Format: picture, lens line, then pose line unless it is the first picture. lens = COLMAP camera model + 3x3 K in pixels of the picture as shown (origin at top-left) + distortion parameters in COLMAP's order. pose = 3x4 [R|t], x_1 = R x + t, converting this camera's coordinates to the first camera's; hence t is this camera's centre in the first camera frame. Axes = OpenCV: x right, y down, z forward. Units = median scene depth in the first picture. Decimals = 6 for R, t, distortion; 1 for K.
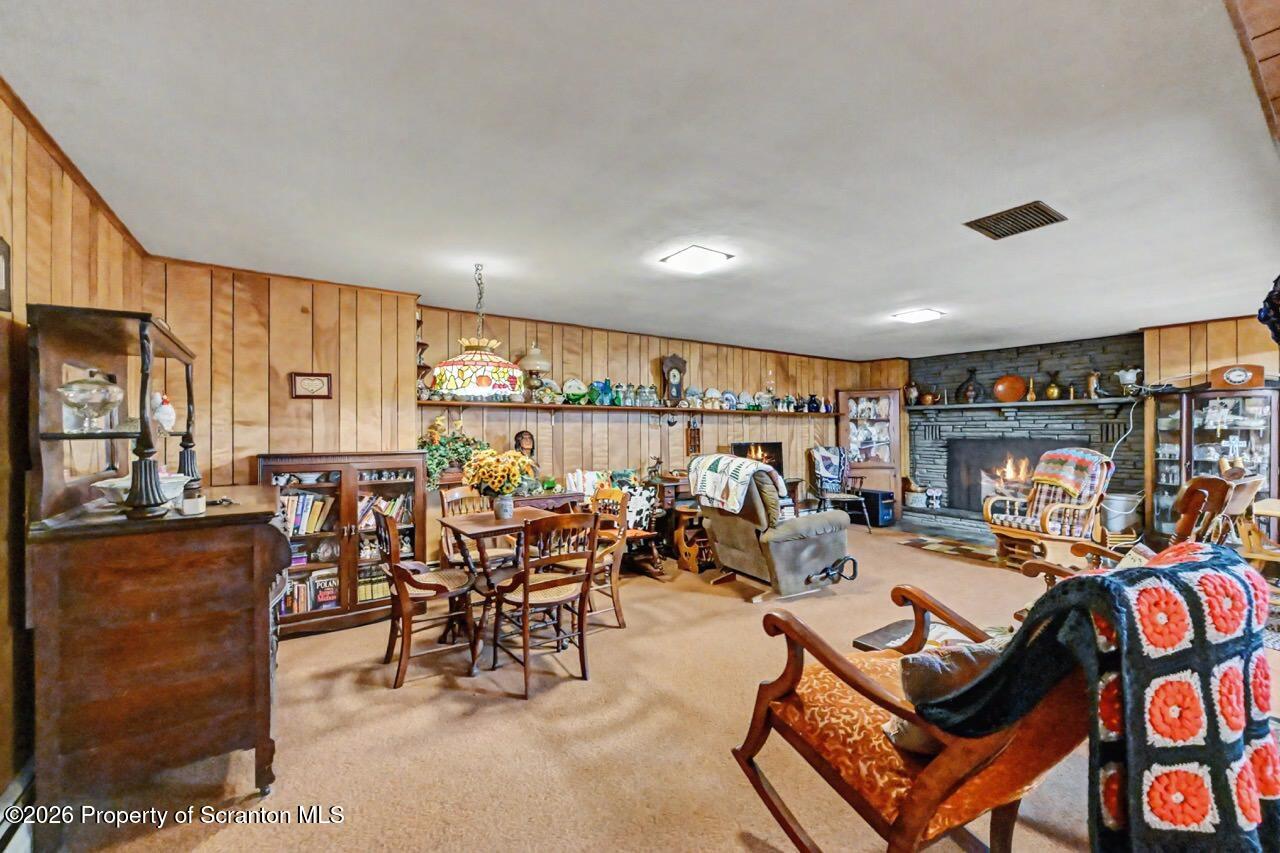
lens RADIAL K [[514.2, 0, 648.1], [0, 514.2, 432.8], [0, 0, 1]] dist [-0.003744, -0.000496]
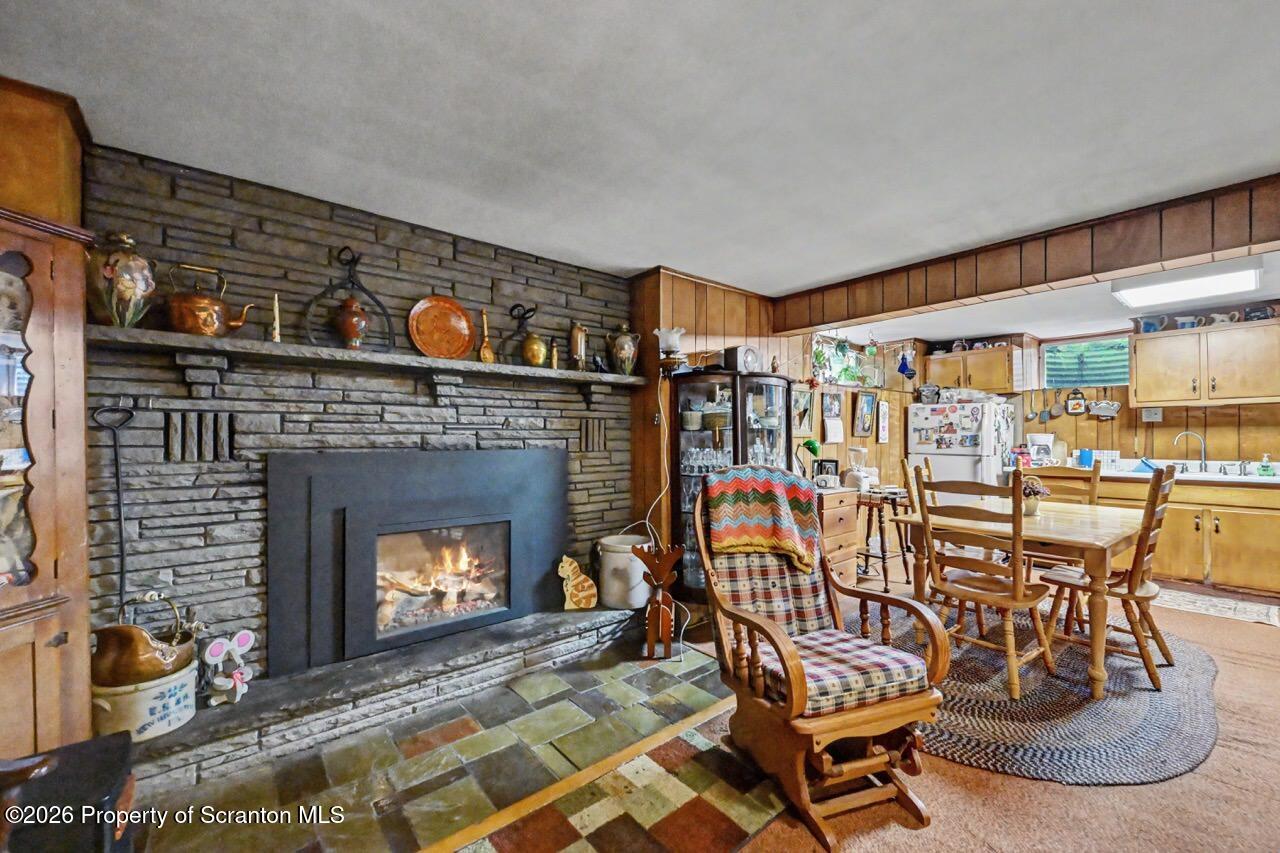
lens RADIAL K [[514.2, 0, 648.1], [0, 514.2, 432.8], [0, 0, 1]] dist [-0.003744, -0.000496]
pose [[-0.092583, 0.003035, 0.995700, 0.257636], [0.002663, 0.999993, -0.002800, -0.000479], [-0.995701, 0.002392, -0.092590, 0.813167]]
